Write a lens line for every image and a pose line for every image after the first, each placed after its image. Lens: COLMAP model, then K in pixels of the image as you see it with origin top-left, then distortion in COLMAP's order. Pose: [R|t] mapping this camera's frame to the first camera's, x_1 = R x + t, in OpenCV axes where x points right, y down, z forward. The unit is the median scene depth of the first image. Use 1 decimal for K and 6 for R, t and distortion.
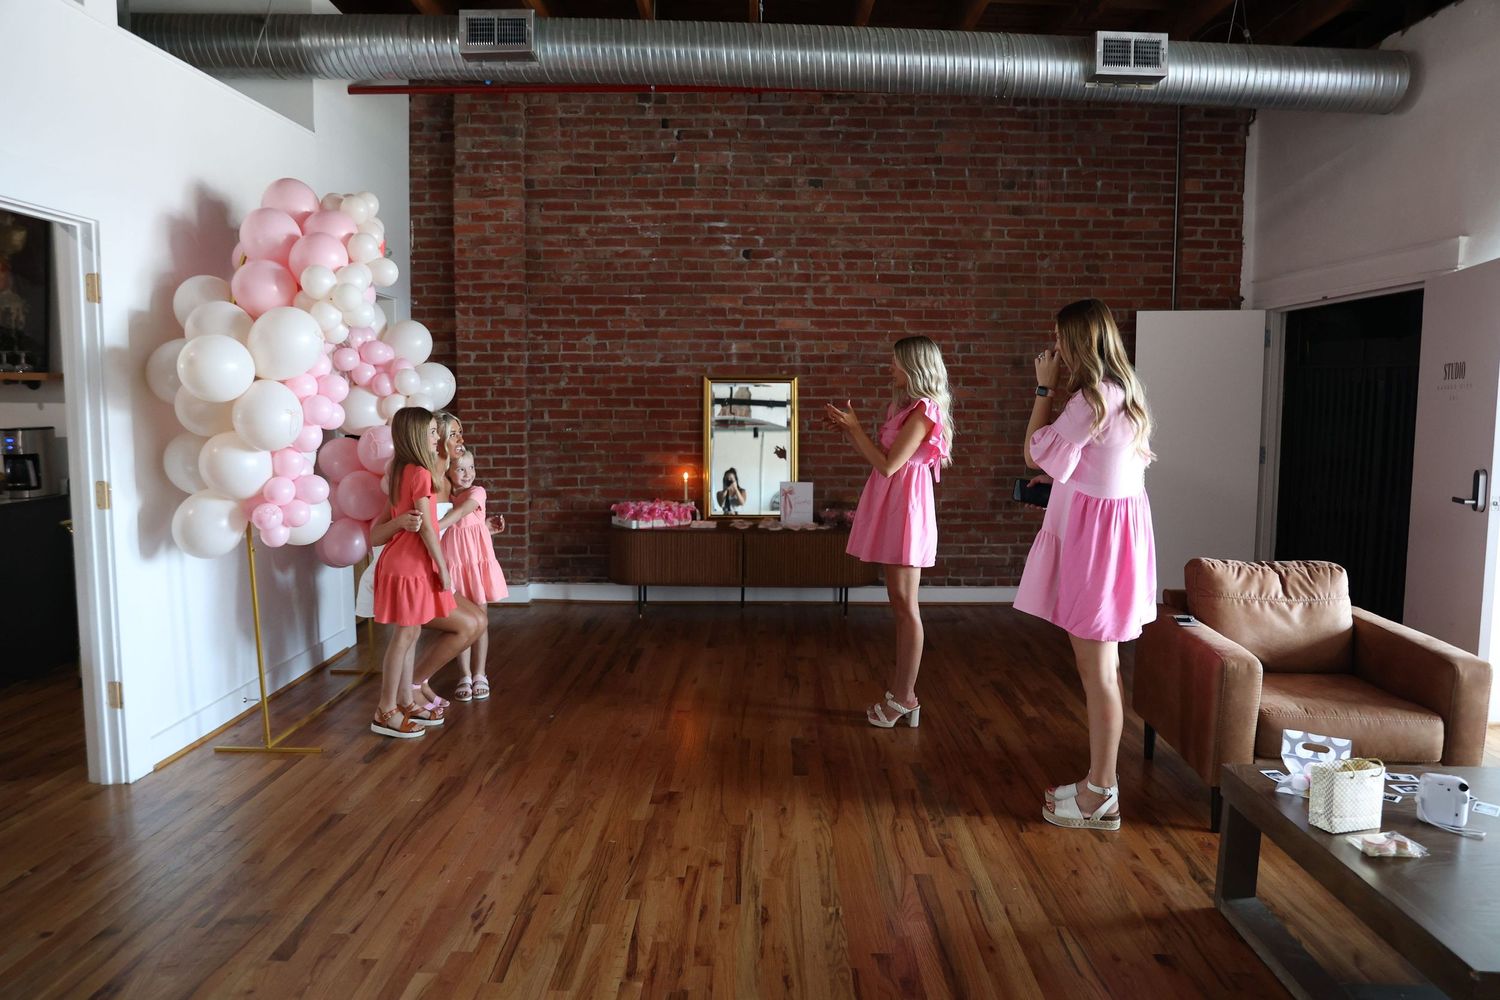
lens RADIAL K [[1029.9, 0, 767.9], [0, 1029.9, 485.1], [0, 0, 1]] dist [-0.102180, 0.075800]
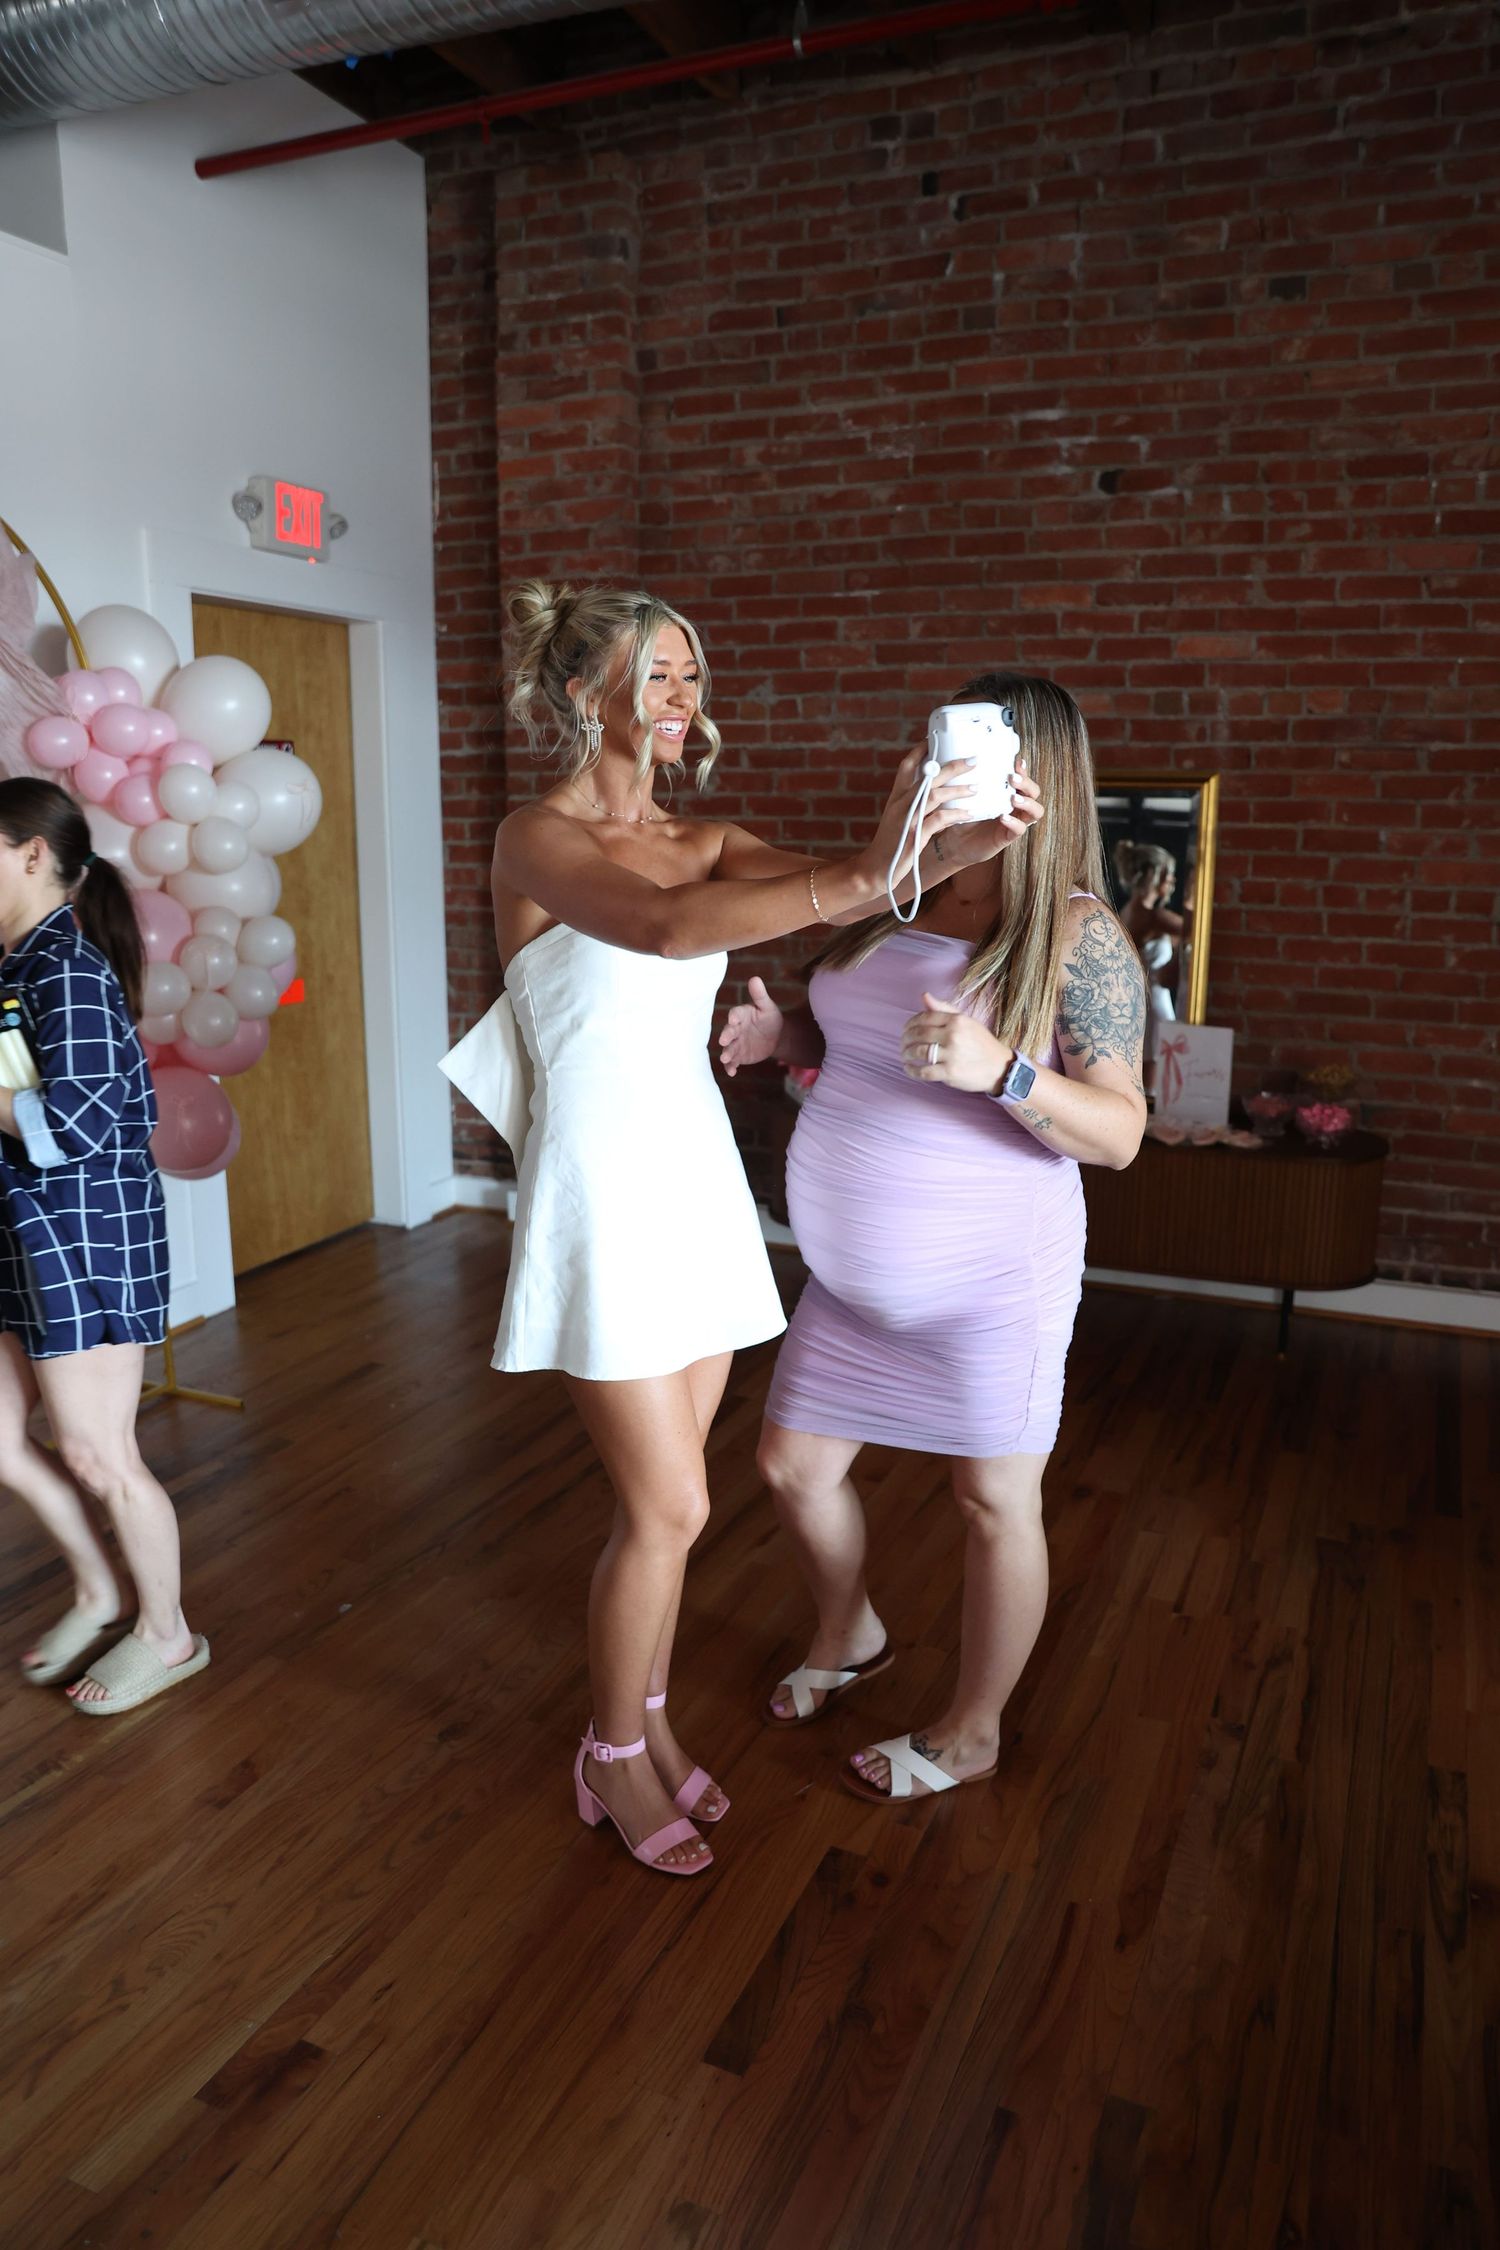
lens RADIAL K [[1544.9, 0, 743.2], [0, 1544.9, 1115.7], [0, 0, 1]] dist [-0.102180, 0.075800]
pose [[0.913550, 0.081669, -0.398442, 0.113144], [-0.034757, 0.991725, 0.123584, -0.037758], [0.405238, -0.099051, 0.908829, 0.346007]]
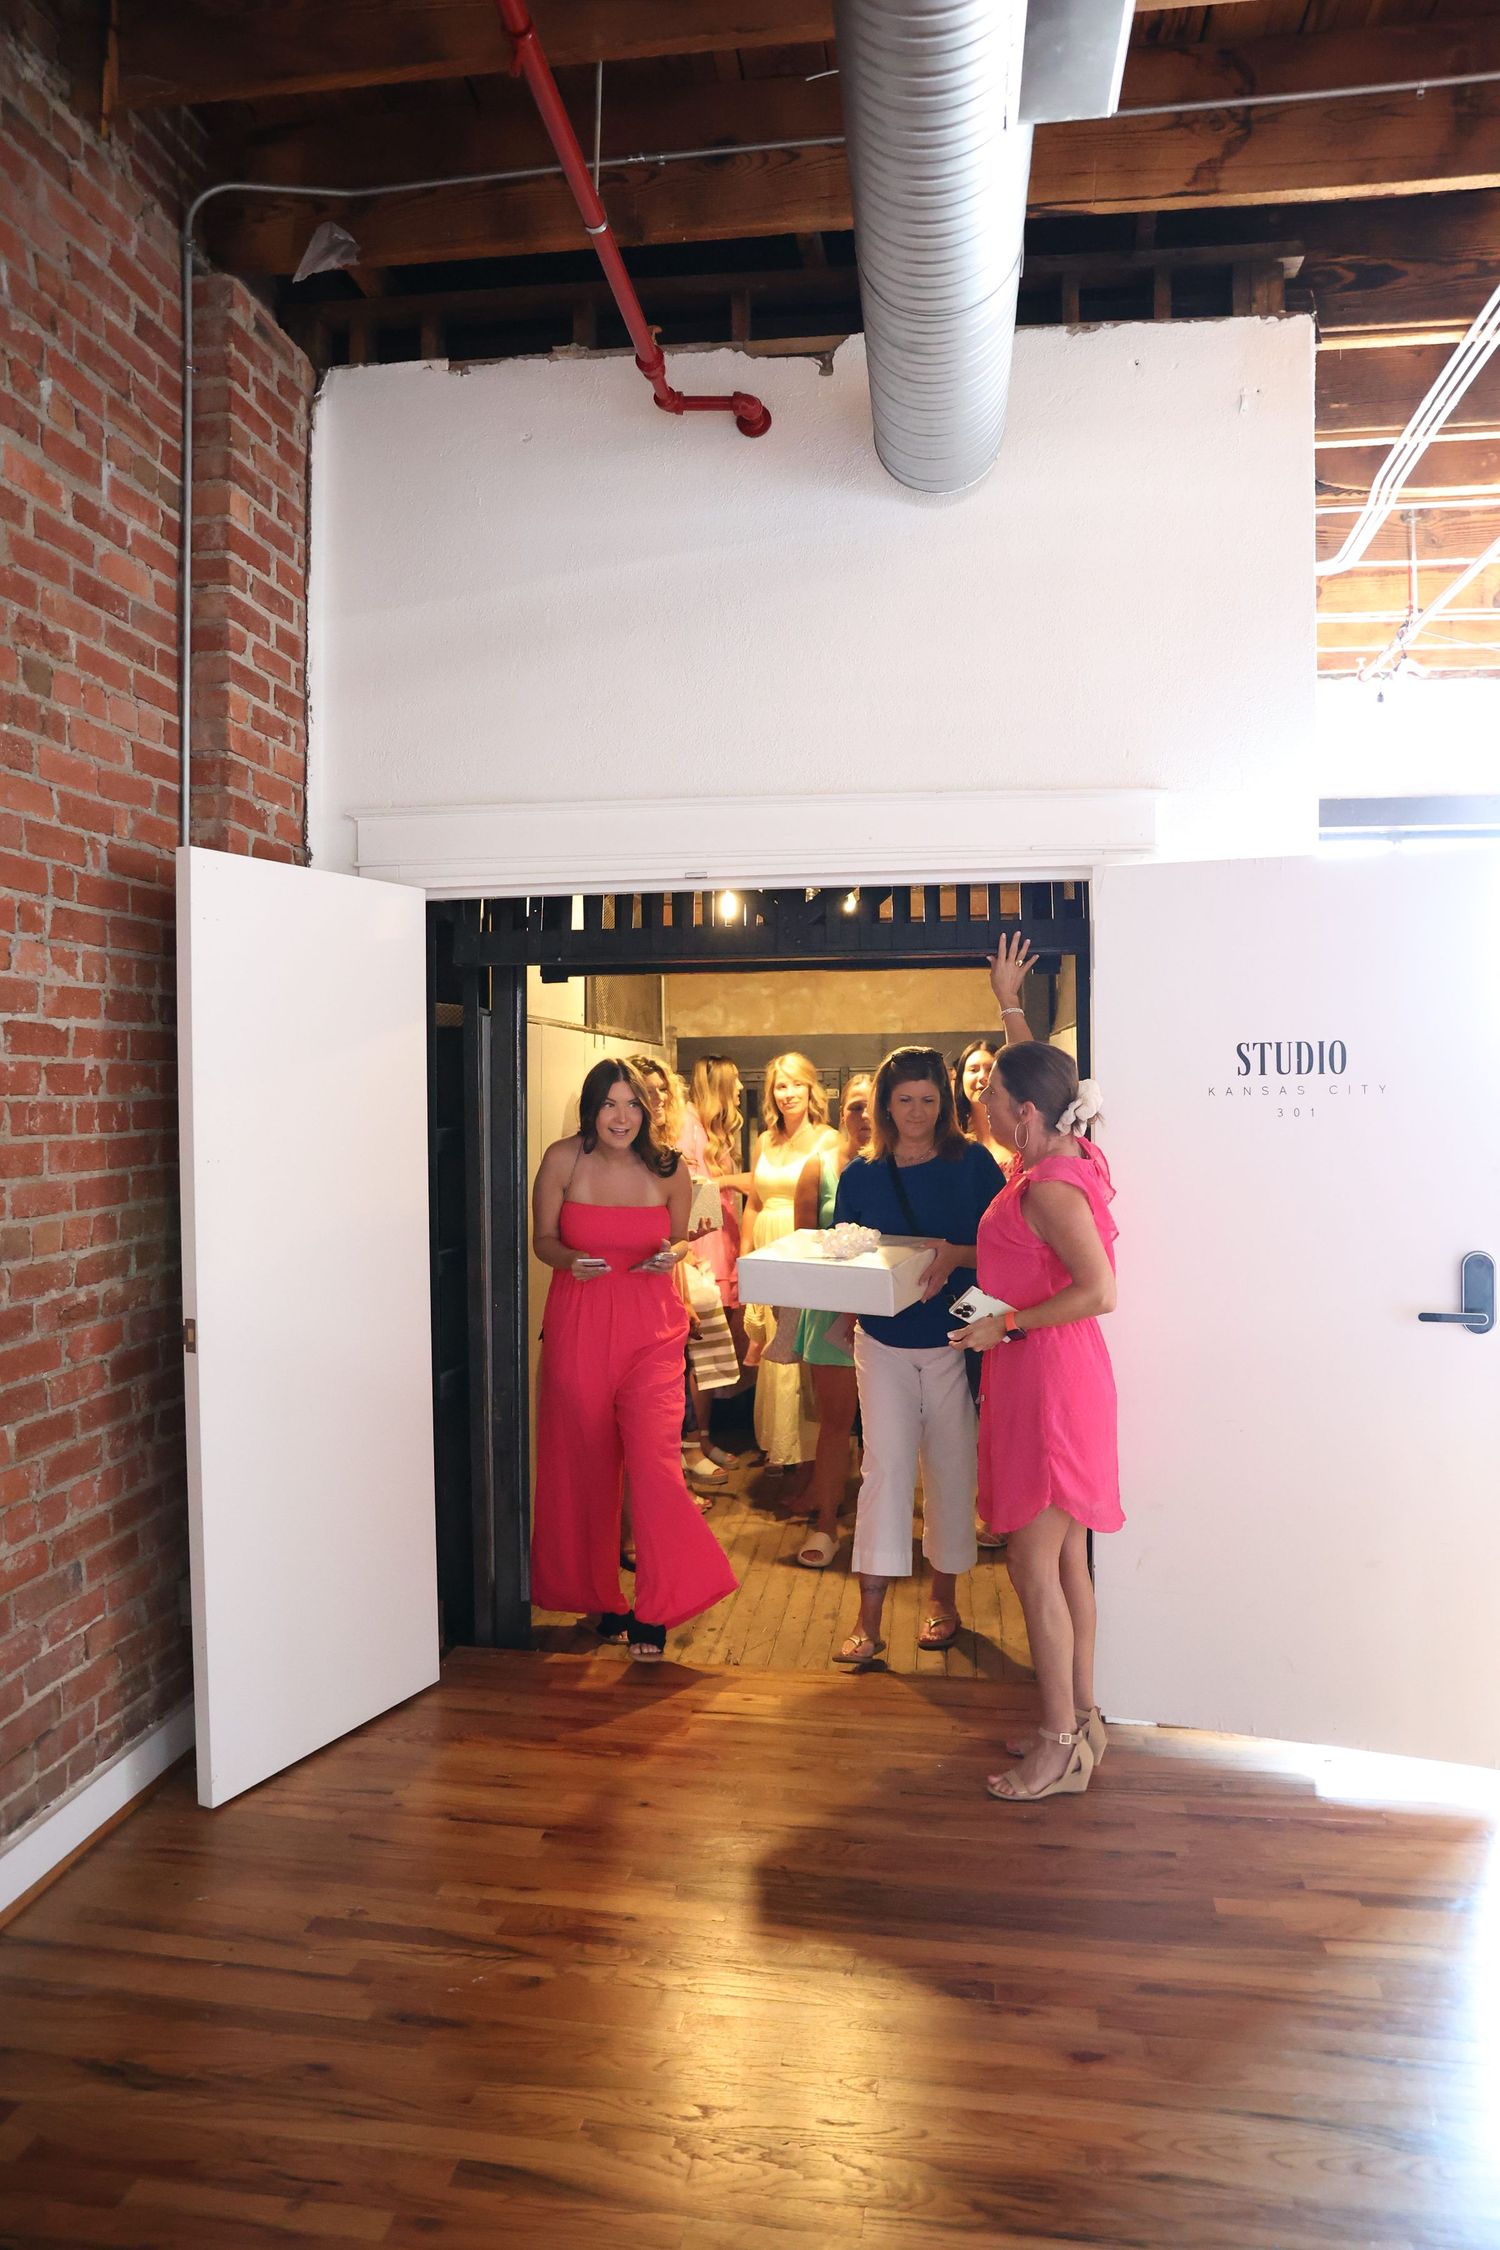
lens RADIAL K [[1544.9, 0, 741.8], [0, 1544.9, 1121.5], [0, 0, 1]] dist [-0.102180, 0.075800]
pose [[0.160810, -0.025530, 0.986655, -0.066794], [0.093453, 0.995568, 0.010529, -0.077417], [-0.982551, 0.090513, 0.162484, 0.765929]]
